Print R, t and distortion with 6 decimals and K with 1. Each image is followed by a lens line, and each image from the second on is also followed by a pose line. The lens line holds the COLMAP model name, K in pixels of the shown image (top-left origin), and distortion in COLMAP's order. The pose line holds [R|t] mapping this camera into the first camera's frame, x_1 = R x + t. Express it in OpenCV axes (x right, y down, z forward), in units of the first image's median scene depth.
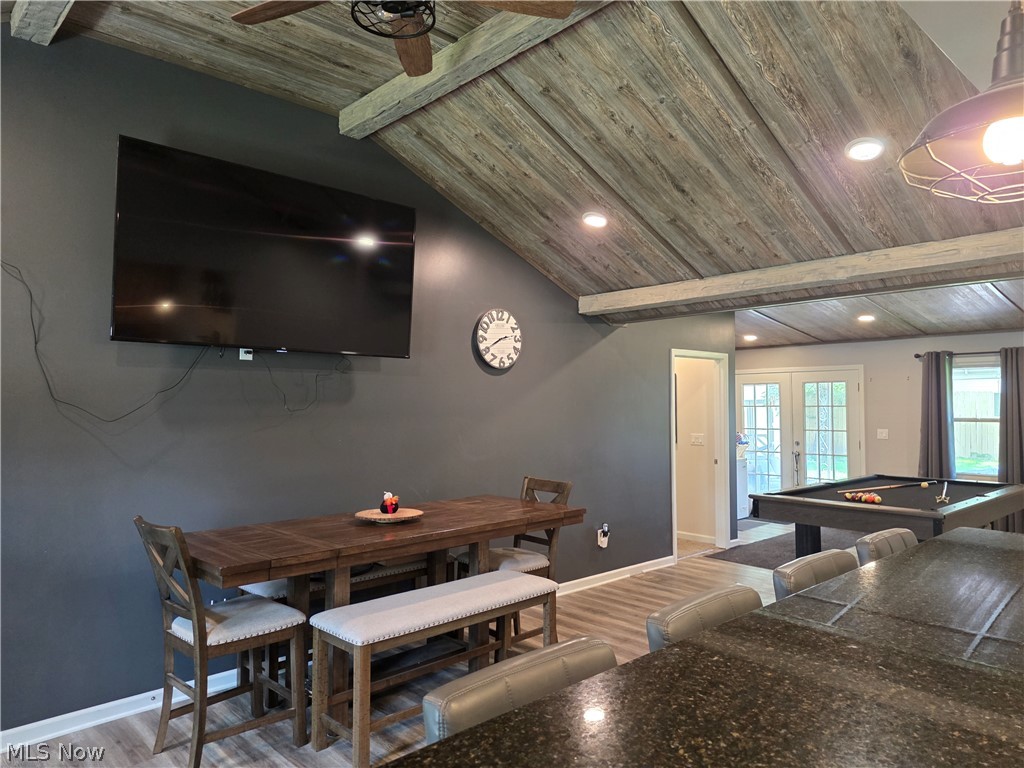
lens RADIAL K [[684.9, 0, 527.3], [0, 684.9, 401.5], [0, 0, 1]] dist [0.107350, -0.122608]
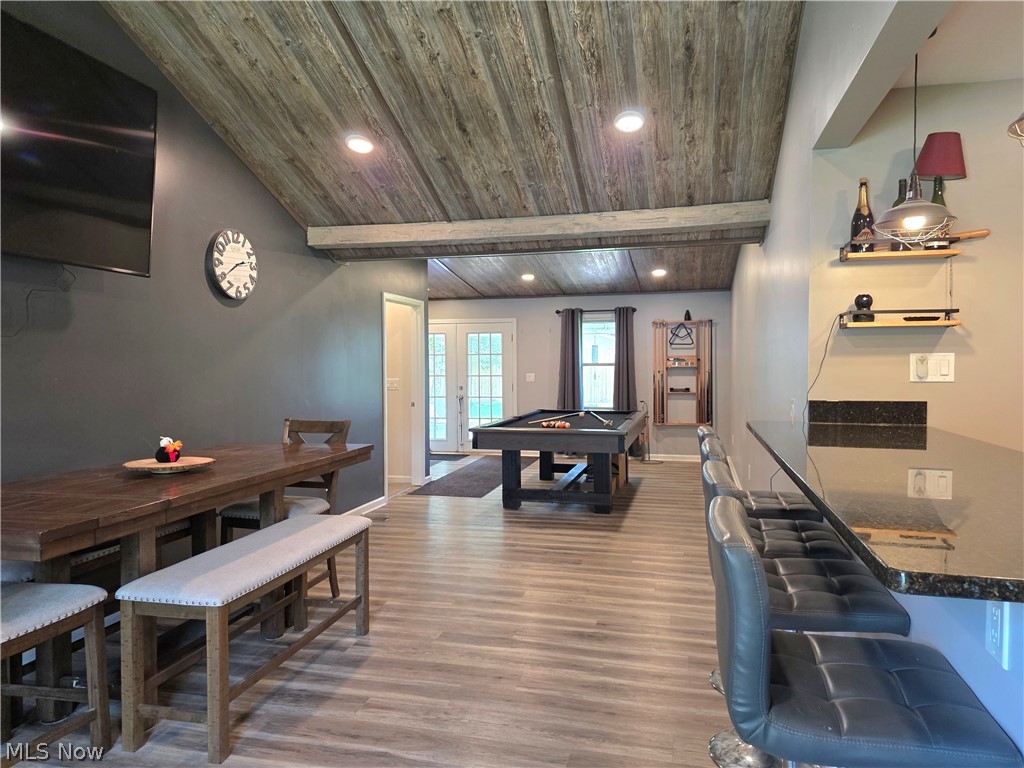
lens RADIAL K [[682.9, 0, 518.6], [0, 682.9, 391.4], [0, 0, 1]] dist [0.109248, -0.125311]
pose [[0.845906, -0.024344, 0.532776, -0.242757], [-0.000111, 0.998950, 0.045820, 0.033525], [-0.533332, -0.038819, 0.845015, 0.067163]]
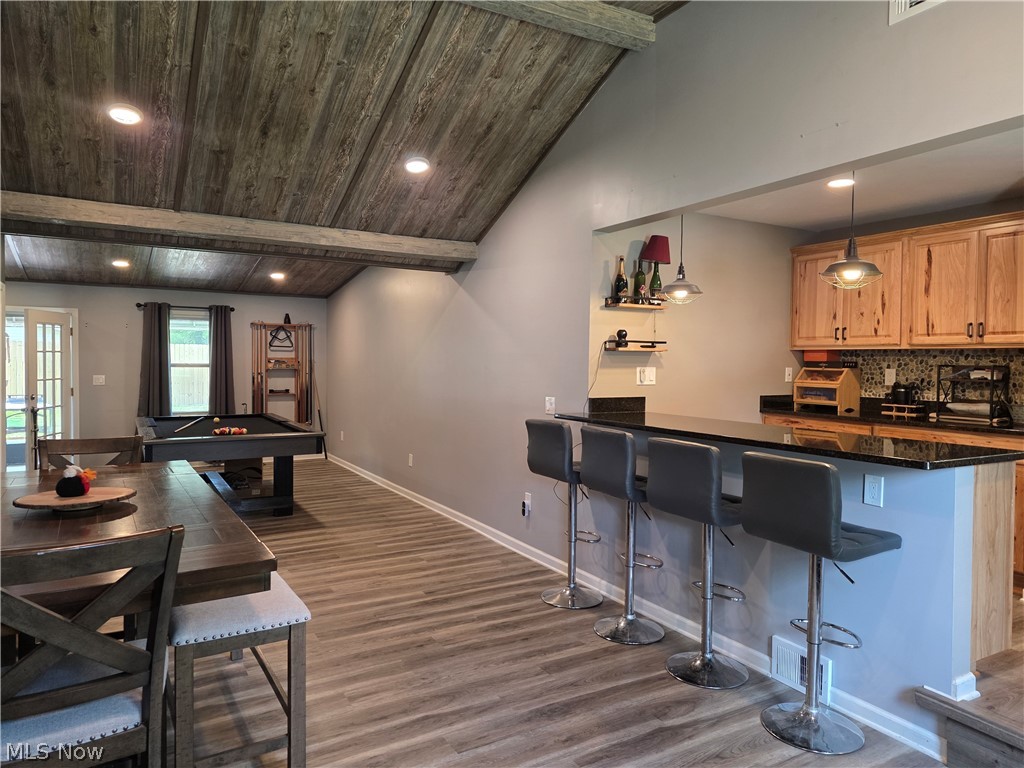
lens RADIAL K [[682.9, 0, 518.6], [0, 682.9, 391.4], [0, 0, 1]] dist [0.109248, -0.125311]
pose [[0.231893, -0.039121, 0.971954, -0.635751], [-0.013916, 0.998955, 0.043527, 0.021308], [-0.972642, -0.023619, 0.231106, 0.363634]]
